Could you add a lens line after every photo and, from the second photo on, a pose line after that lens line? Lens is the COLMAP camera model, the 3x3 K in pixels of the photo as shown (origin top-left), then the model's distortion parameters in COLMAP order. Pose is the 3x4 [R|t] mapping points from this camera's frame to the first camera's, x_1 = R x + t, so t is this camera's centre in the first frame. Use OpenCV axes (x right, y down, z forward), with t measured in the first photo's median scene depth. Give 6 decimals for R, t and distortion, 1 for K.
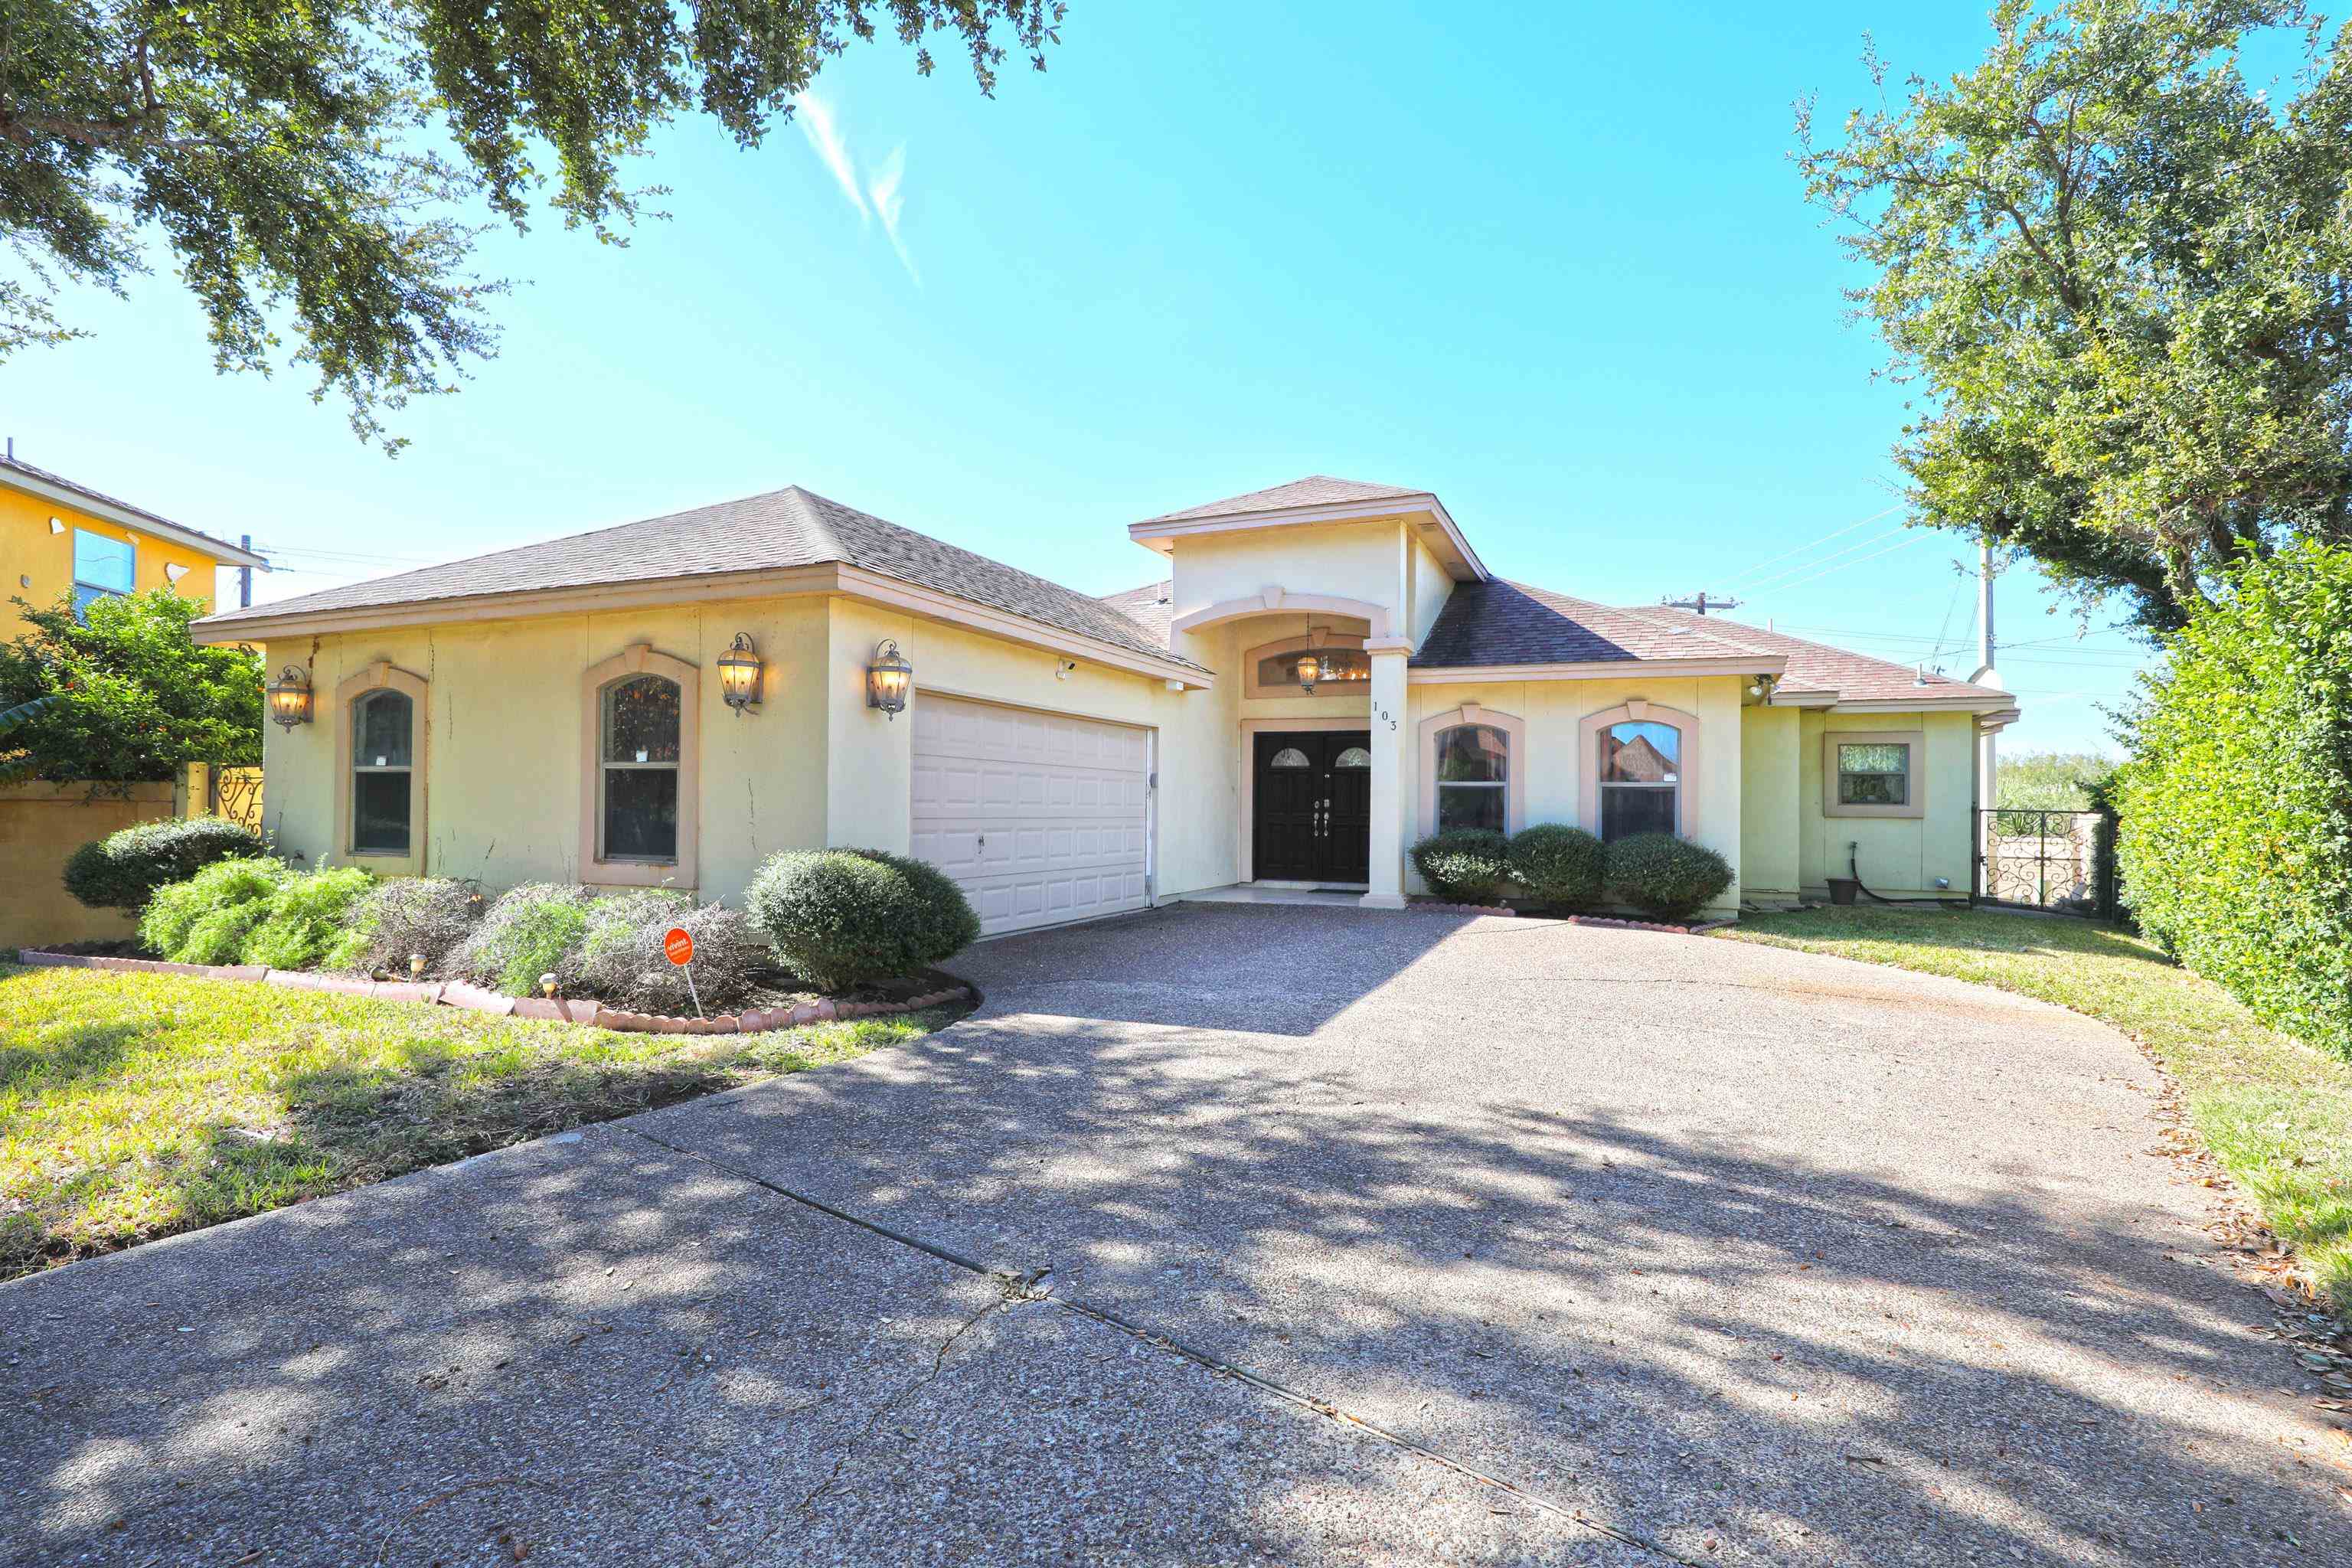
lens RADIAL K [[1132.7, 0, 1176.0], [0, 1132.7, 784.0], [0, 0, 1]] dist [0.011562, -0.007345]
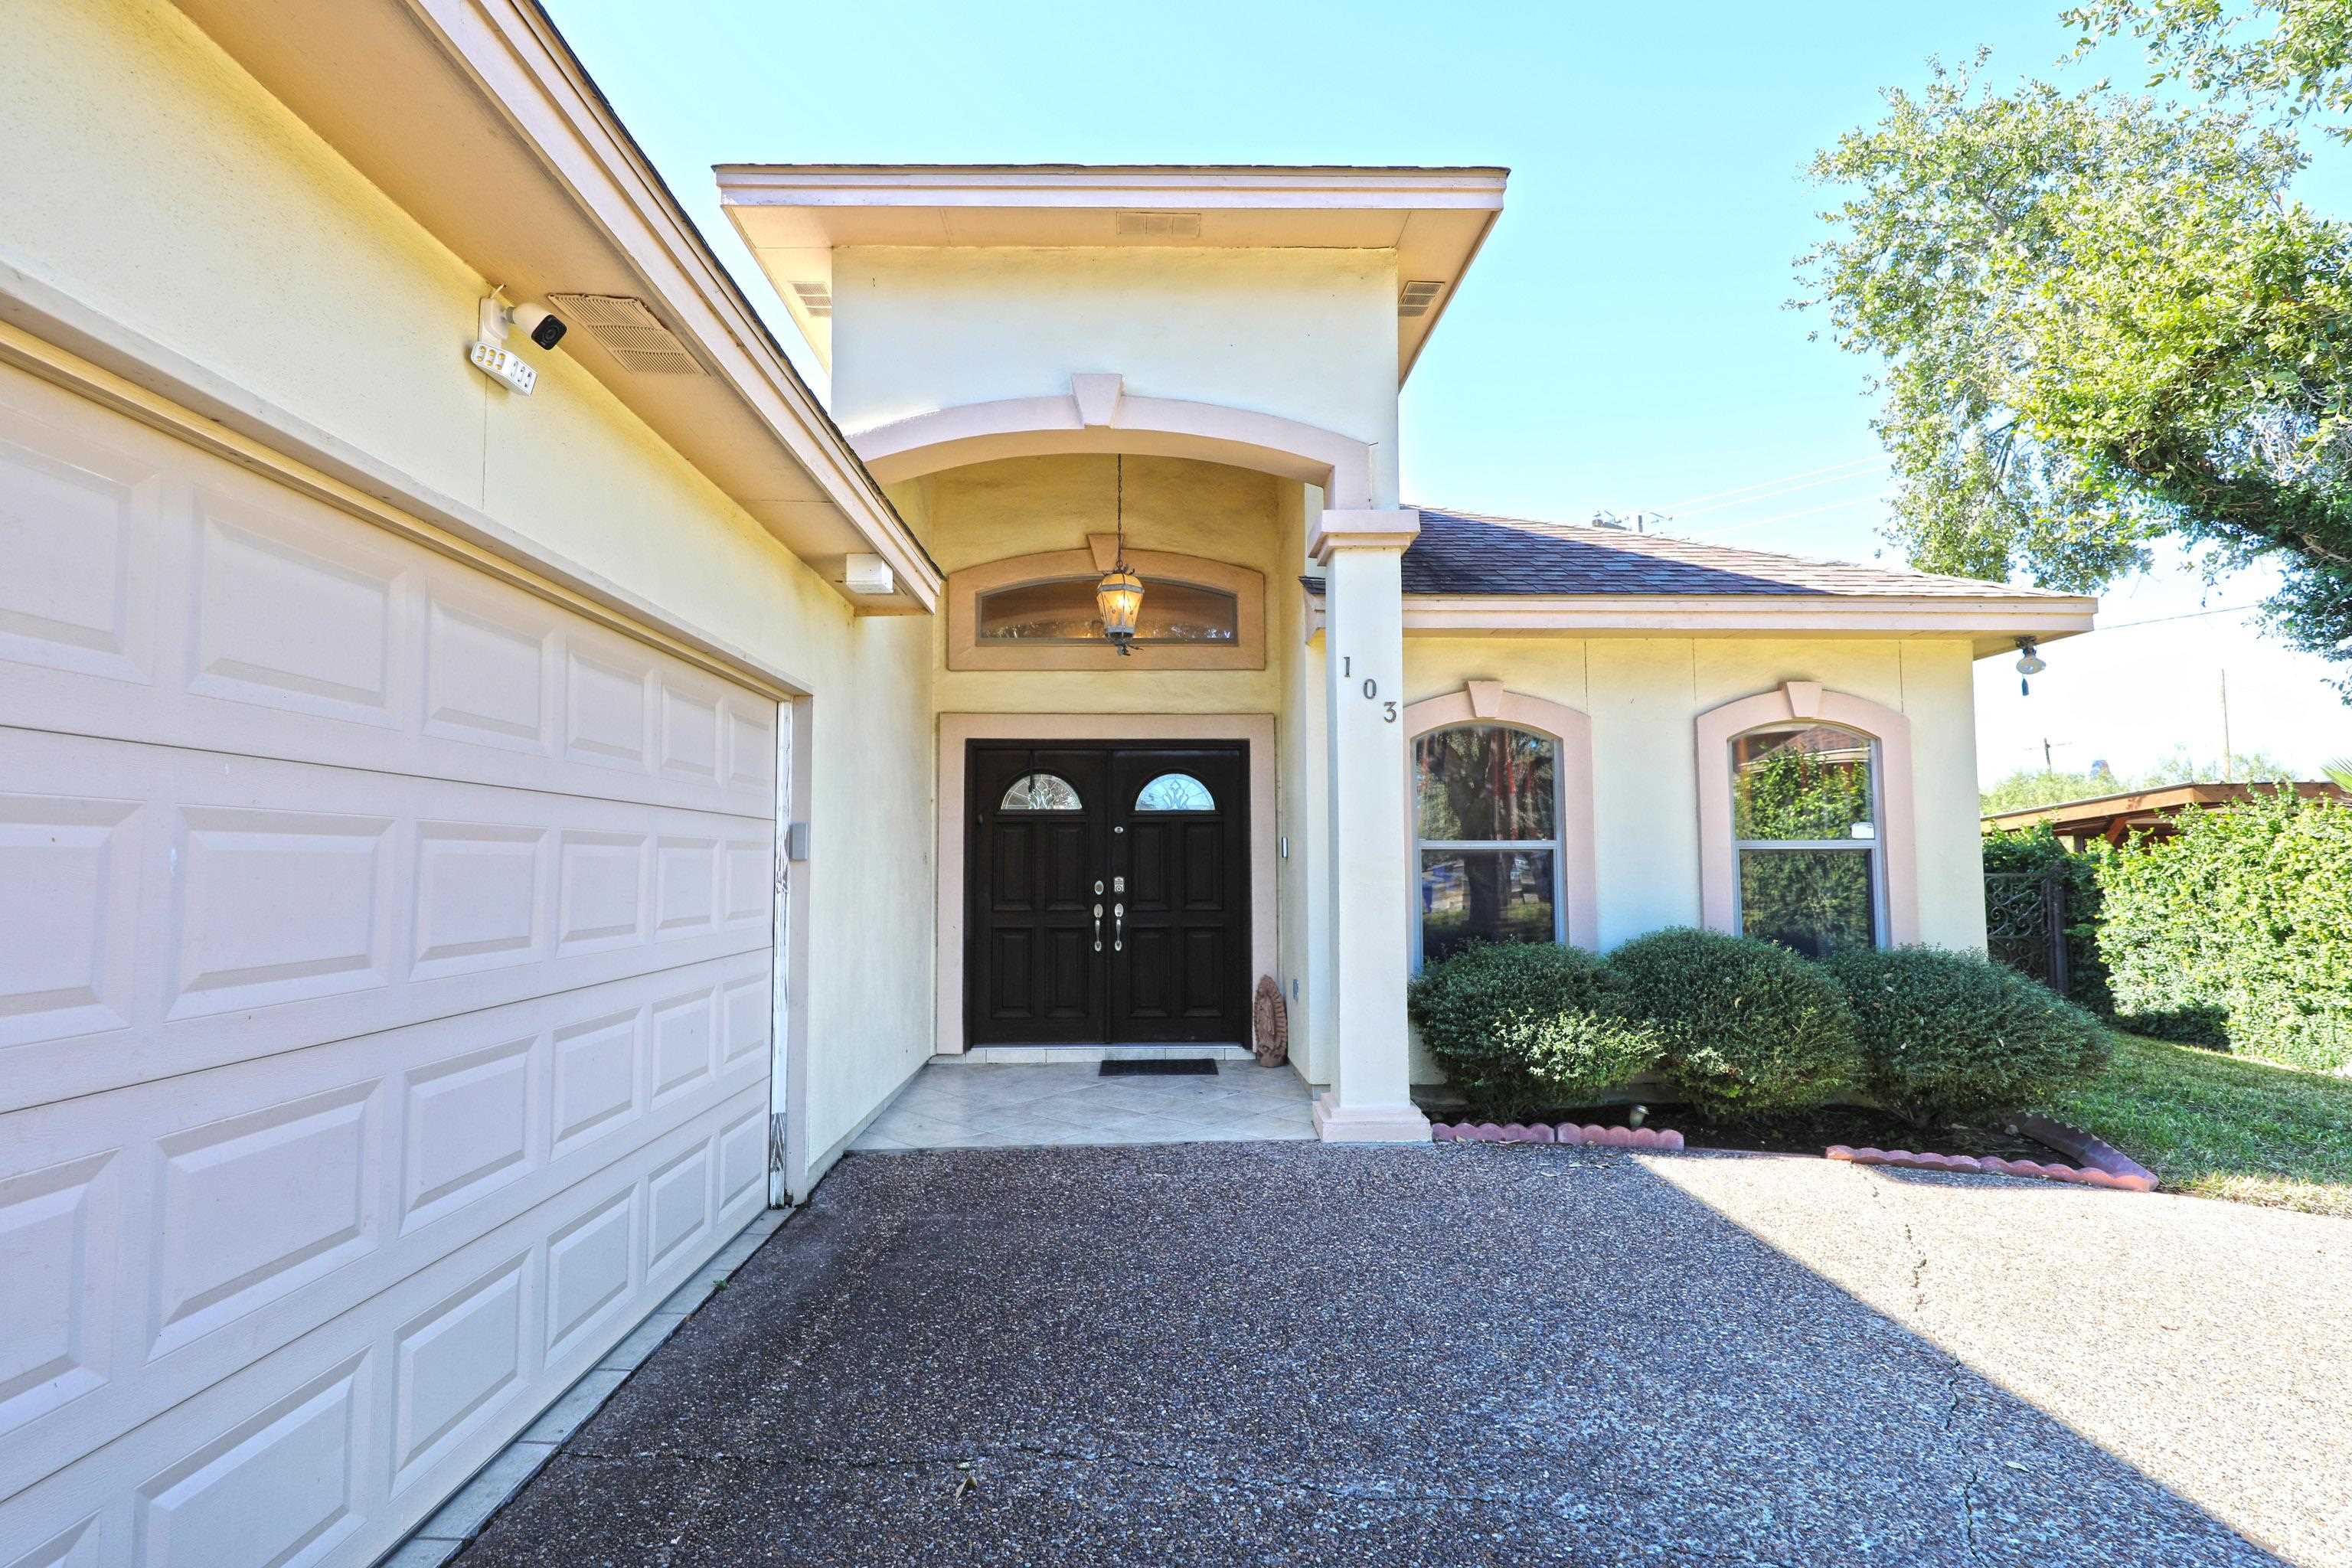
lens RADIAL K [[1132.7, 0, 1176.0], [0, 1132.7, 784.0], [0, 0, 1]] dist [0.011562, -0.007345]
pose [[0.909992, 0.015849, 0.414324, -0.061567], [0.004878, 0.998791, -0.048920, -0.003178], [-0.414598, 0.046538, 0.908814, 0.649738]]
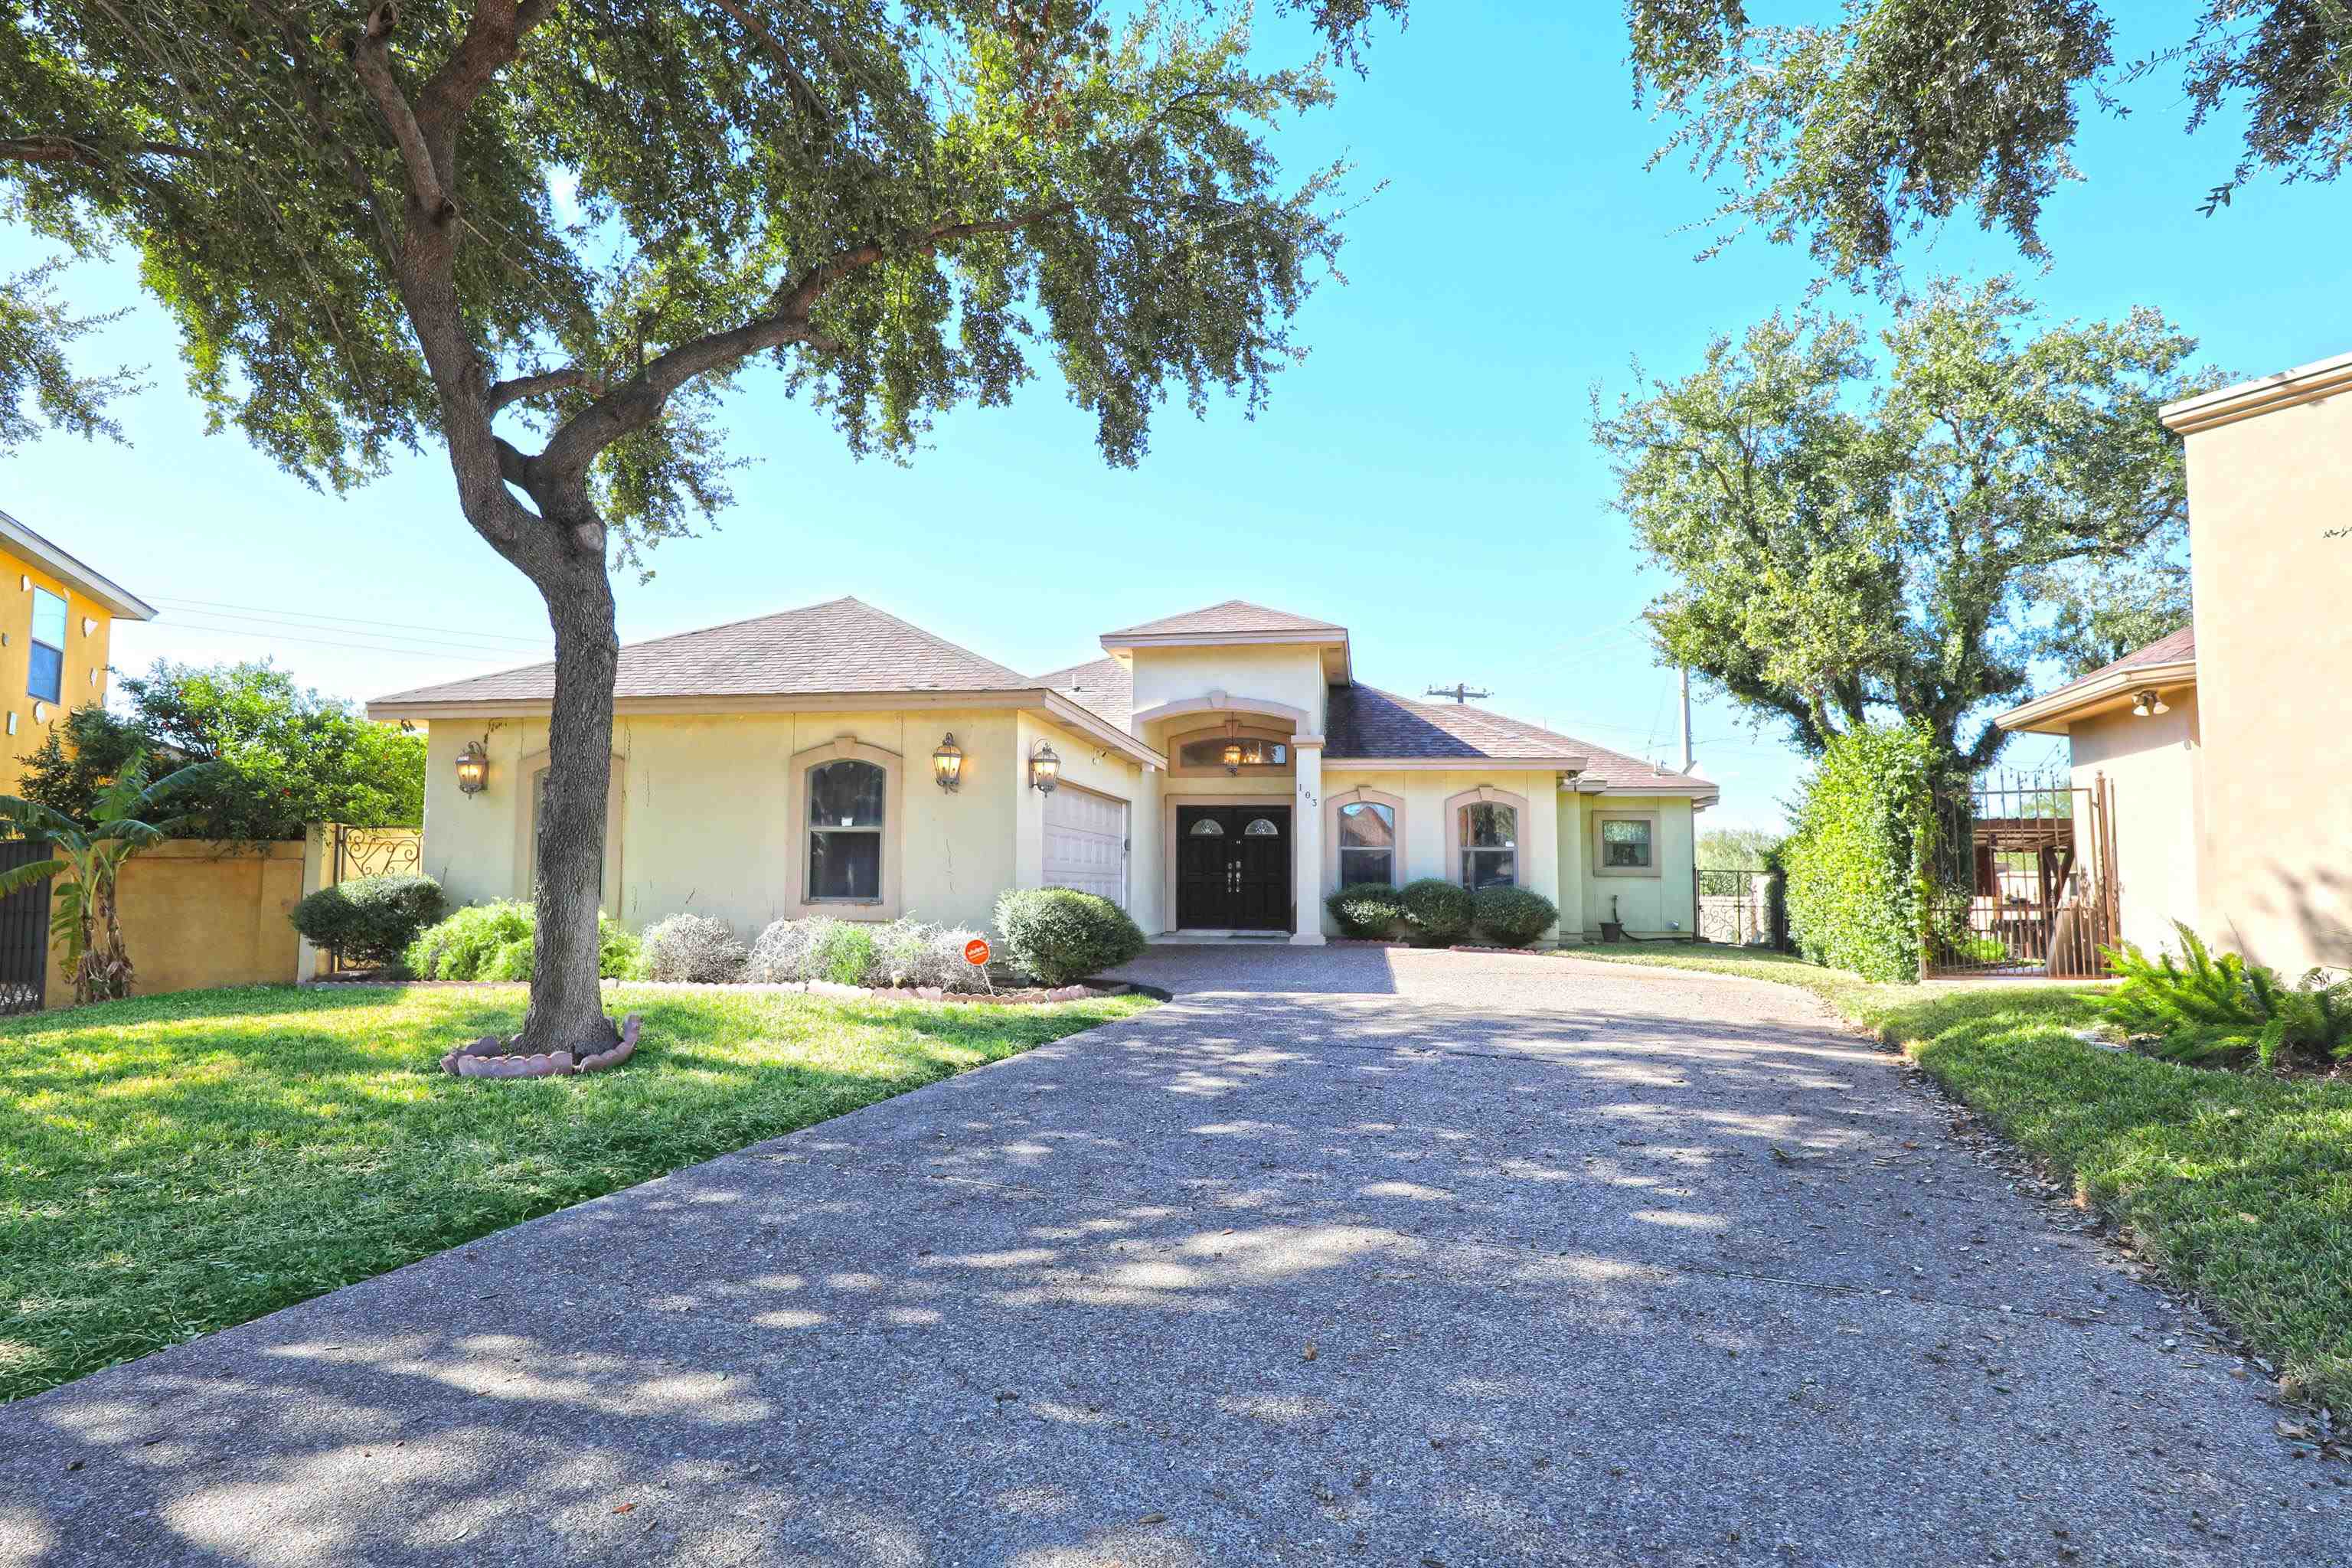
lens RADIAL K [[1225.3, 0, 1210.1], [0, 1225.3, 764.6], [0, 0, 1]] dist [0.002391, 0.000156]
pose [[0.965454, 0.021644, 0.259674, -0.290235], [-0.002355, 0.997229, -0.074362, 0.009290], [-0.260563, 0.071181, 0.962829, -0.321317]]
